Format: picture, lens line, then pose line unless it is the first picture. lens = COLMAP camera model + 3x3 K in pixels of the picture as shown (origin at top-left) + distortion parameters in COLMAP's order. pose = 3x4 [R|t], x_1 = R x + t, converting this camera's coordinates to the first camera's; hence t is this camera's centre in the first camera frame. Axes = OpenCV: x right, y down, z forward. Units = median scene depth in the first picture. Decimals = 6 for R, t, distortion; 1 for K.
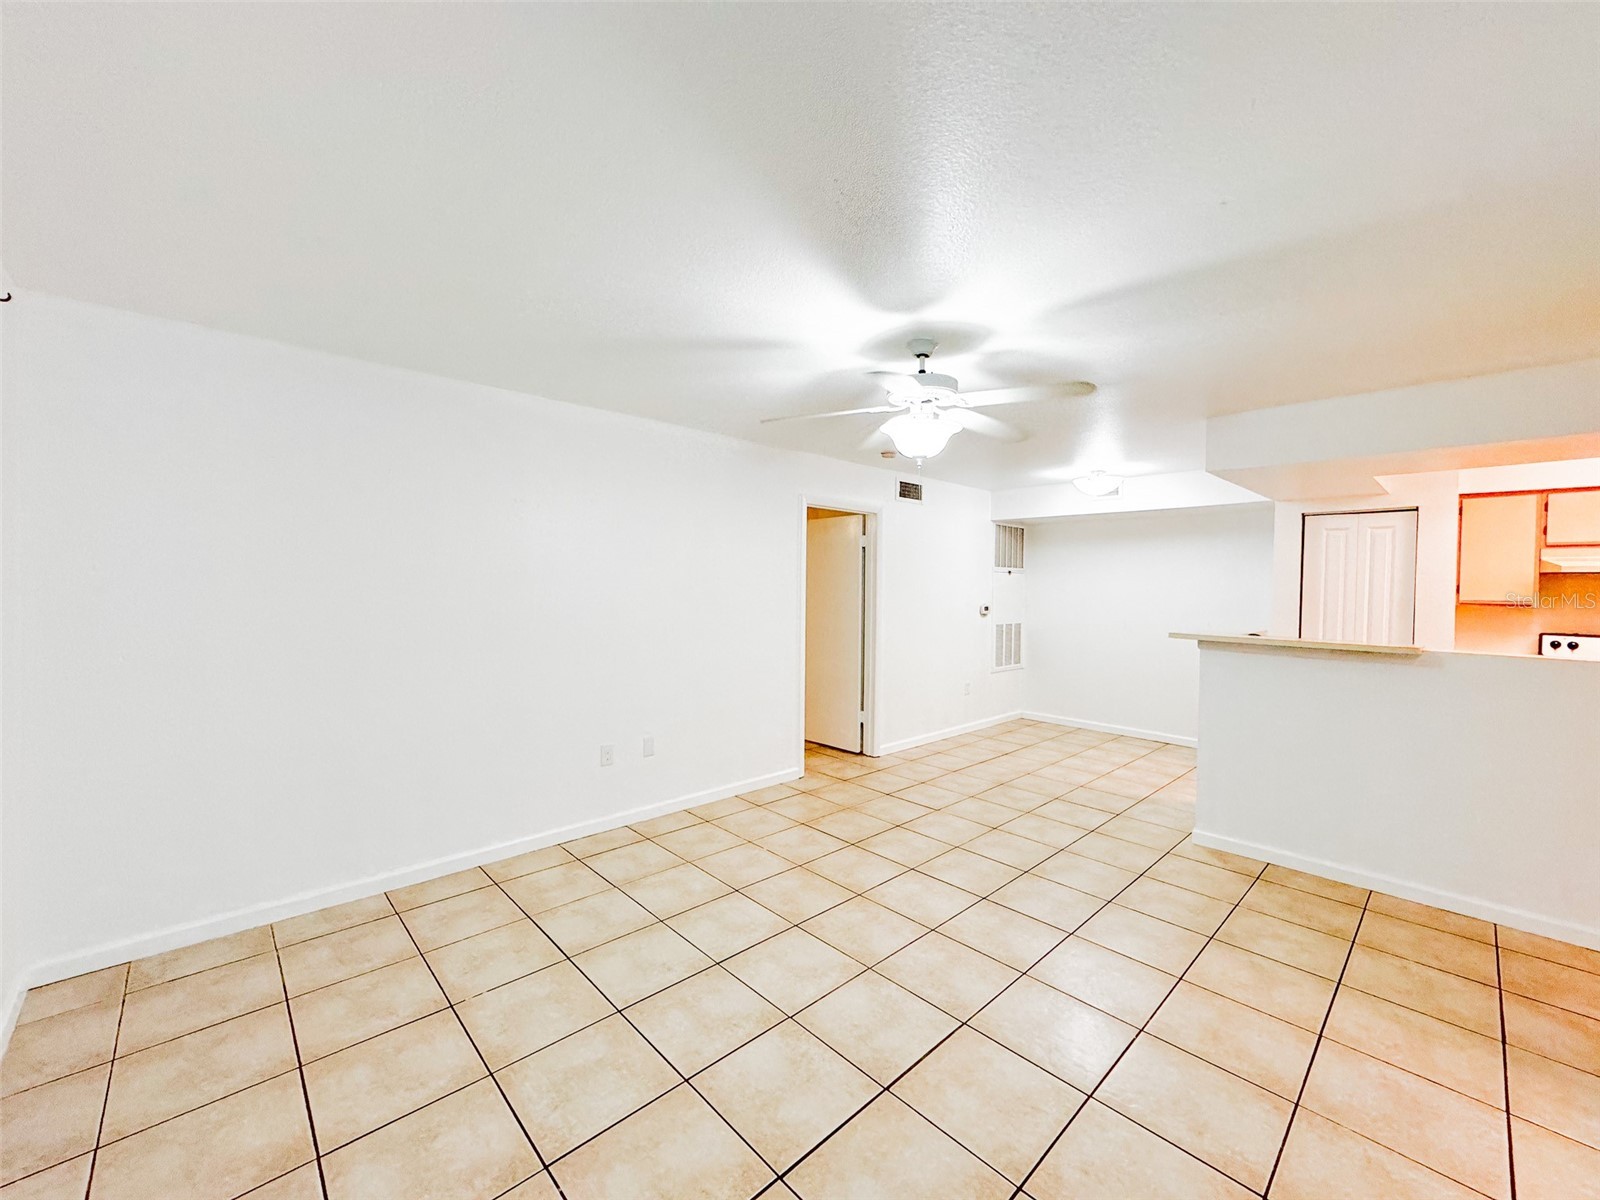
lens RADIAL K [[636.8, 0, 797.7], [0, 636.8, 597.8], [0, 0, 1]] dist [-0.002745, 0.000226]
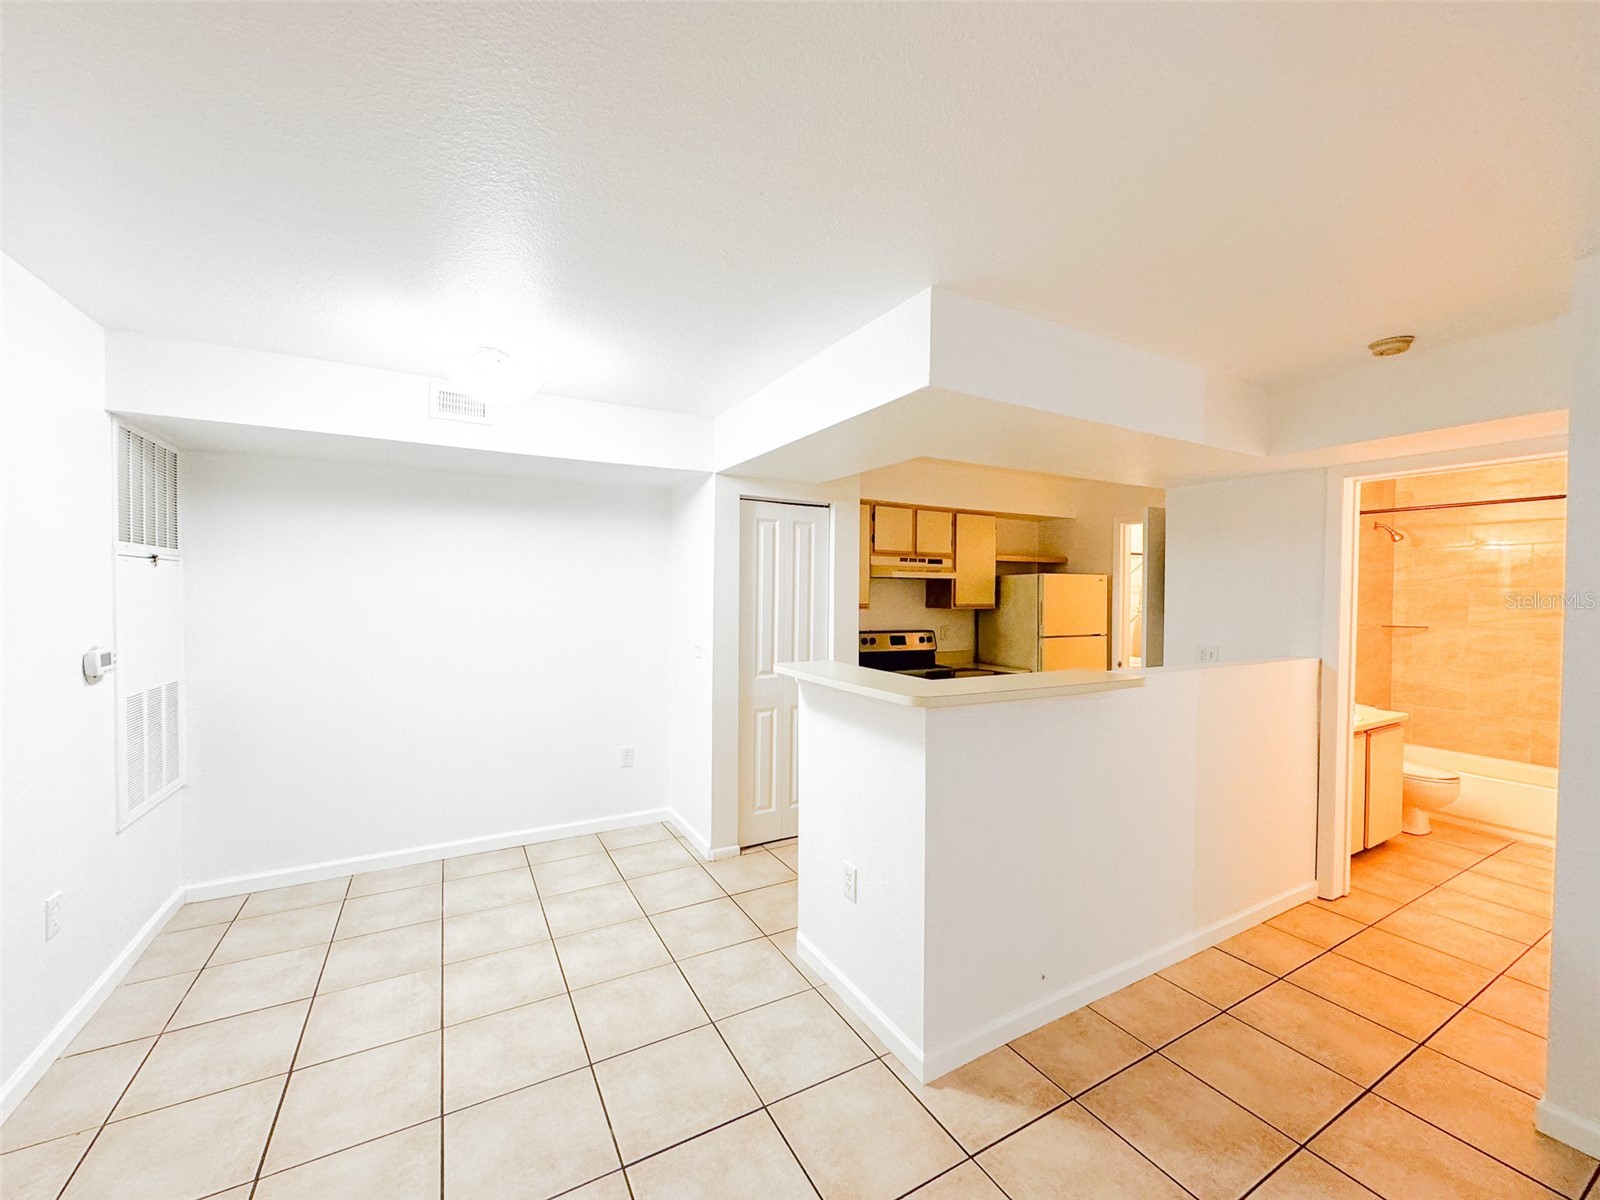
lens RADIAL K [[636.8, 0, 797.7], [0, 636.8, 597.8], [0, 0, 1]] dist [-0.002745, 0.000226]
pose [[0.244076, -0.023315, 0.969476, 0.095568], [0.015682, 0.999675, 0.020093, -0.033008], [-0.969629, 0.010299, 0.244362, 1.008833]]
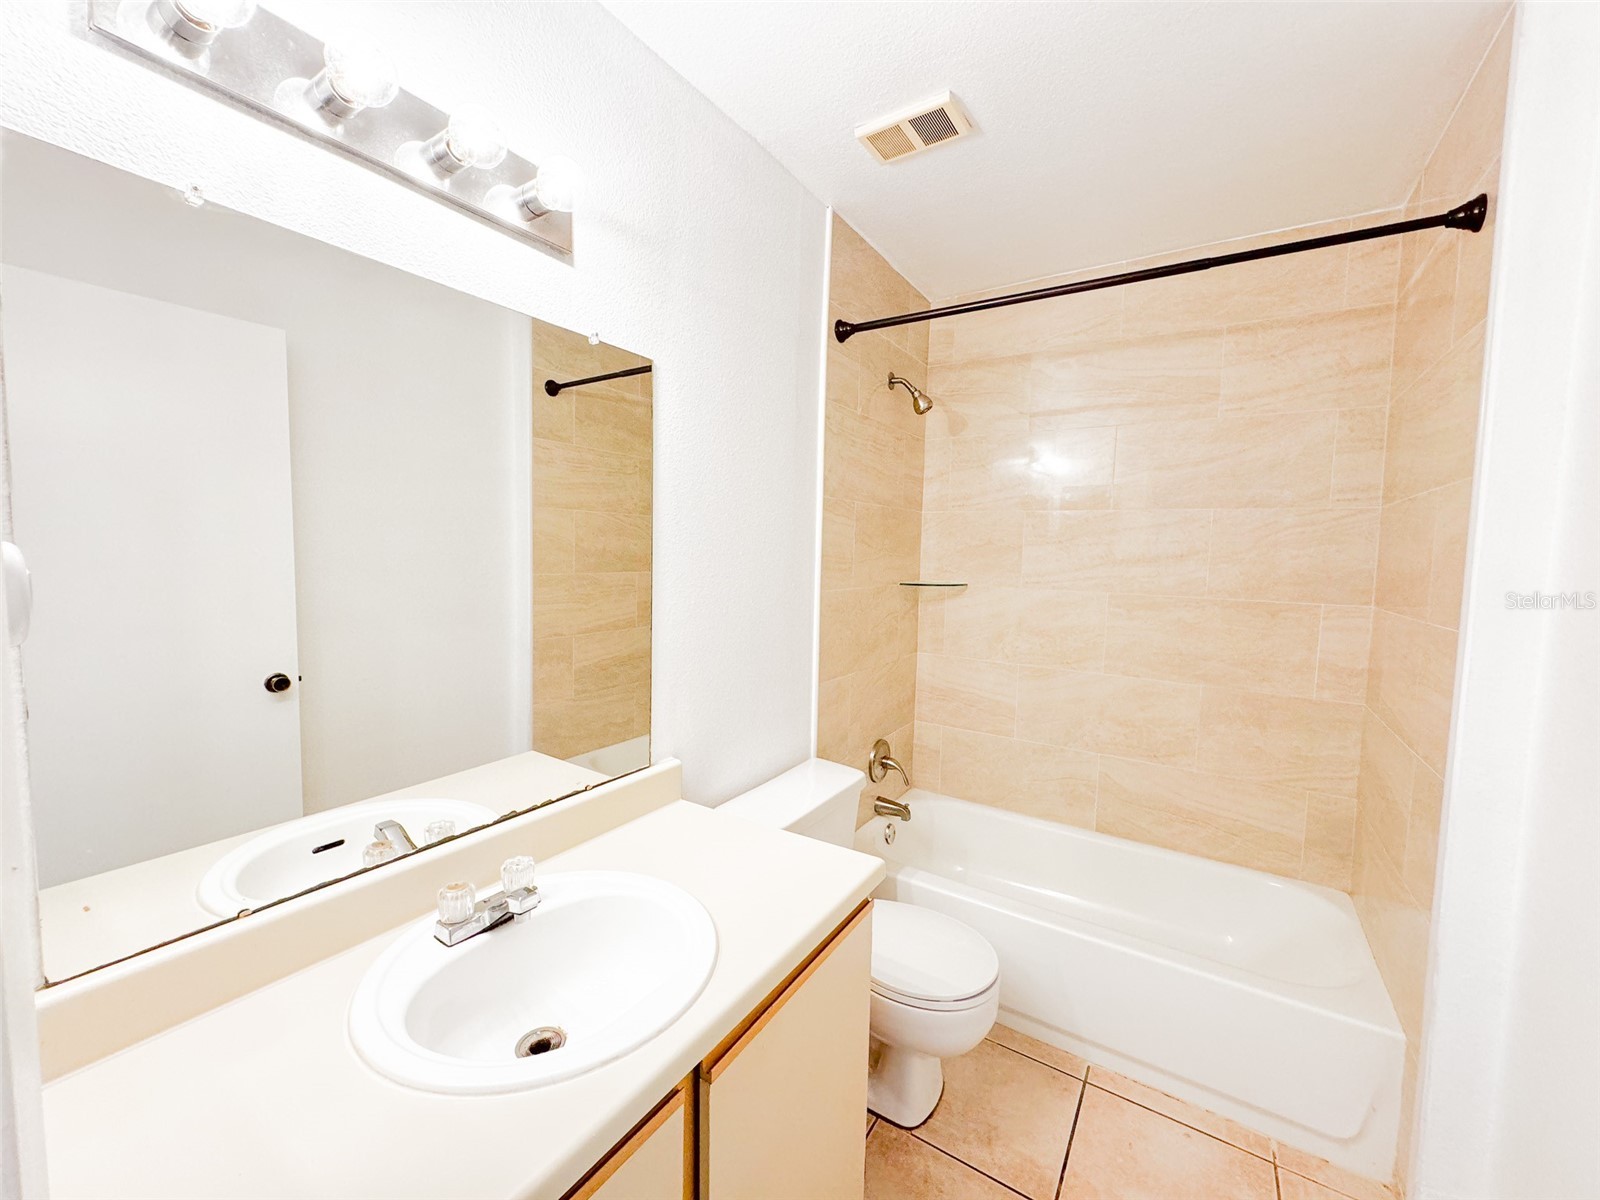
lens RADIAL K [[636.8, 0, 797.7], [0, 636.8, 597.8], [0, 0, 1]] dist [-0.002745, 0.000226]
pose [[-0.237814, -0.091915, 0.966952, 1.084712], [-0.005324, 0.995621, 0.093331, 0.025906], [-0.971296, 0.017048, -0.237262, 0.392549]]
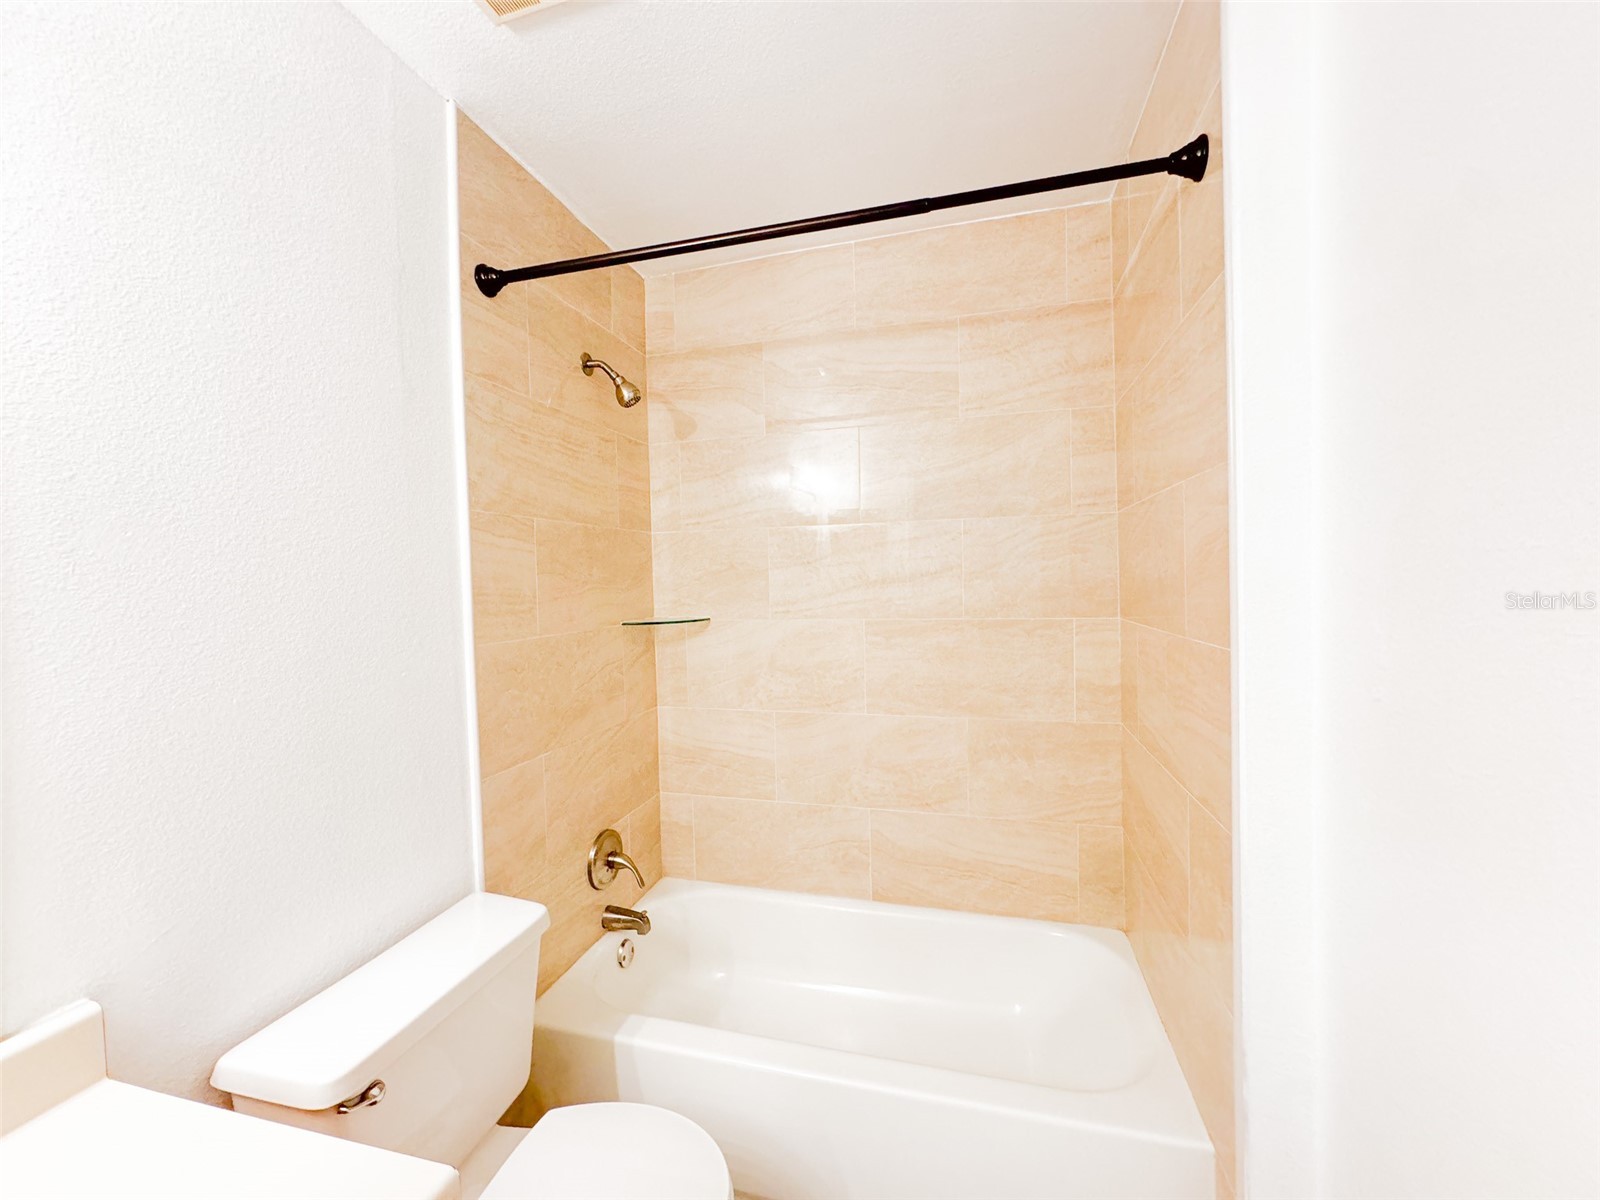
lens RADIAL K [[636.8, 0, 797.7], [0, 636.8, 597.8], [0, 0, 1]] dist [-0.002745, 0.000226]
pose [[-0.520586, -0.025526, 0.853428, 1.194761], [0.036089, 0.998002, 0.051864, 0.030038], [-0.853046, 0.057799, -0.518625, 0.265823]]
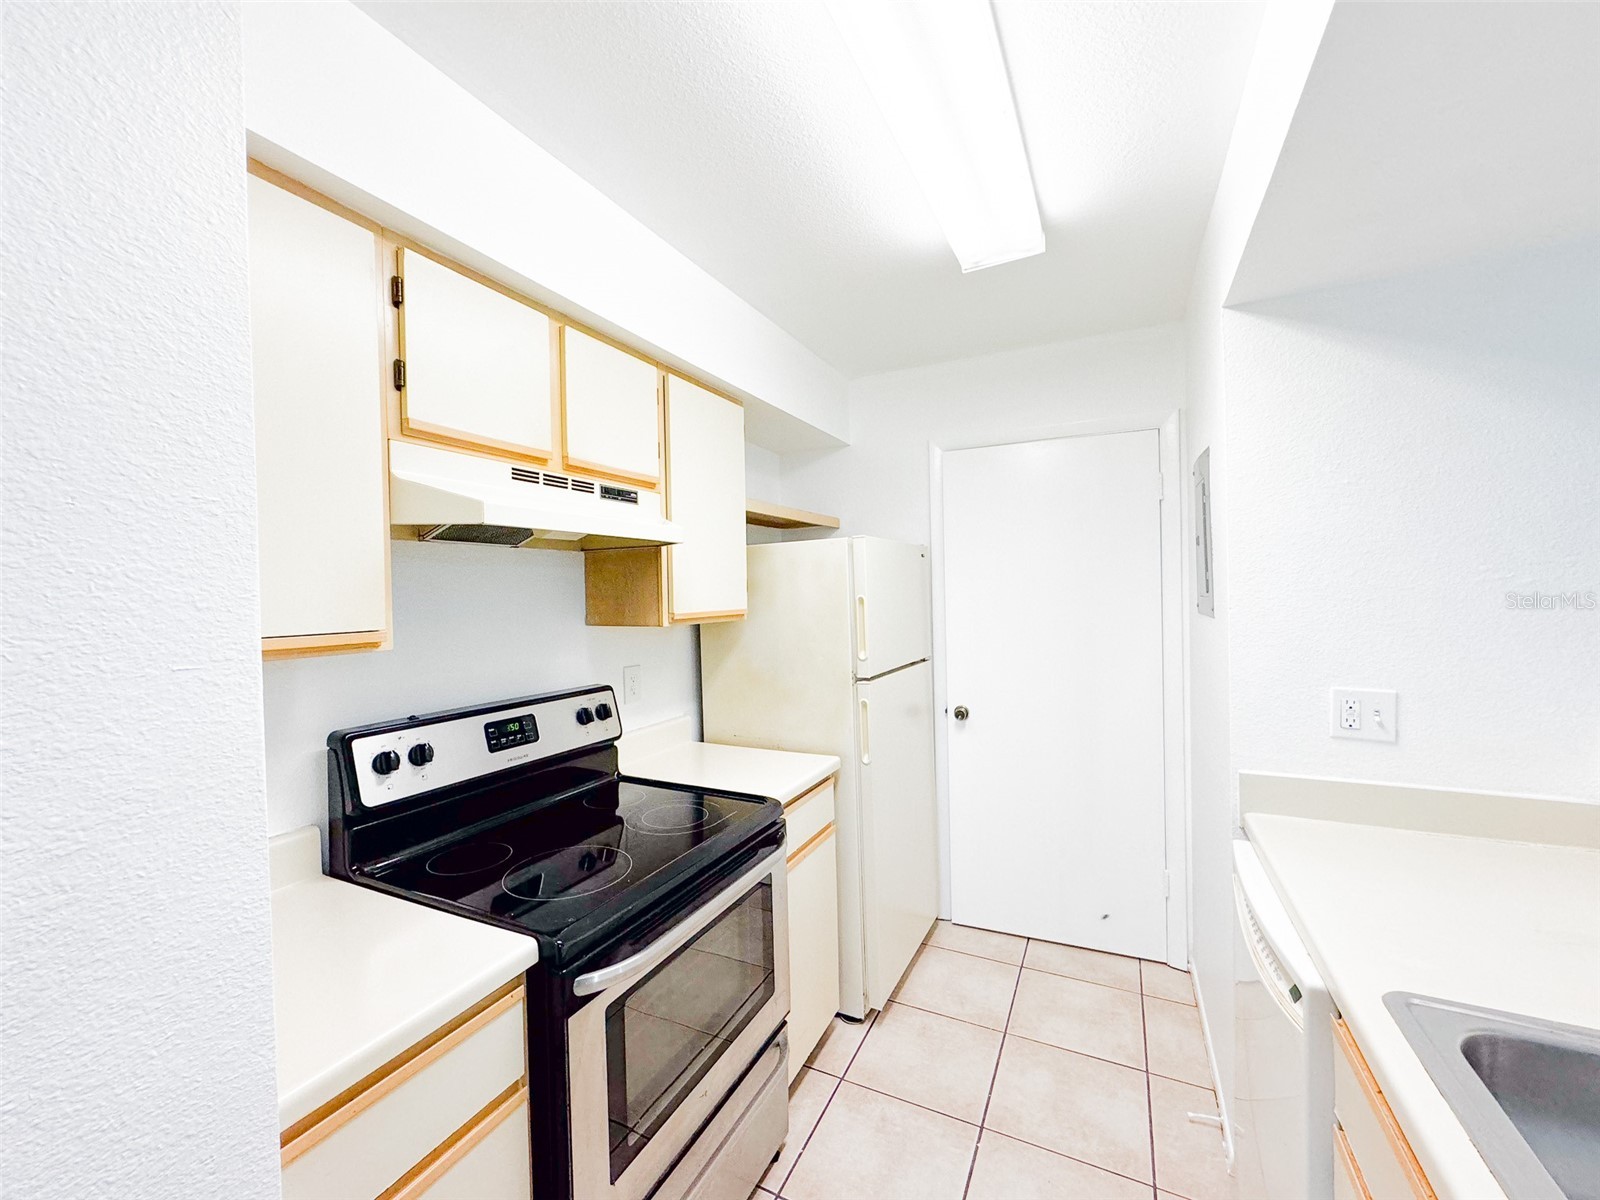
lens RADIAL K [[636.8, 0, 797.7], [0, 636.8, 597.8], [0, 0, 1]] dist [-0.002745, 0.000226]
pose [[-0.346280, -0.013458, 0.938035, 0.999262], [0.037941, 0.998878, 0.028337, -0.010167], [-0.937364, 0.045403, -0.345381, 1.099213]]
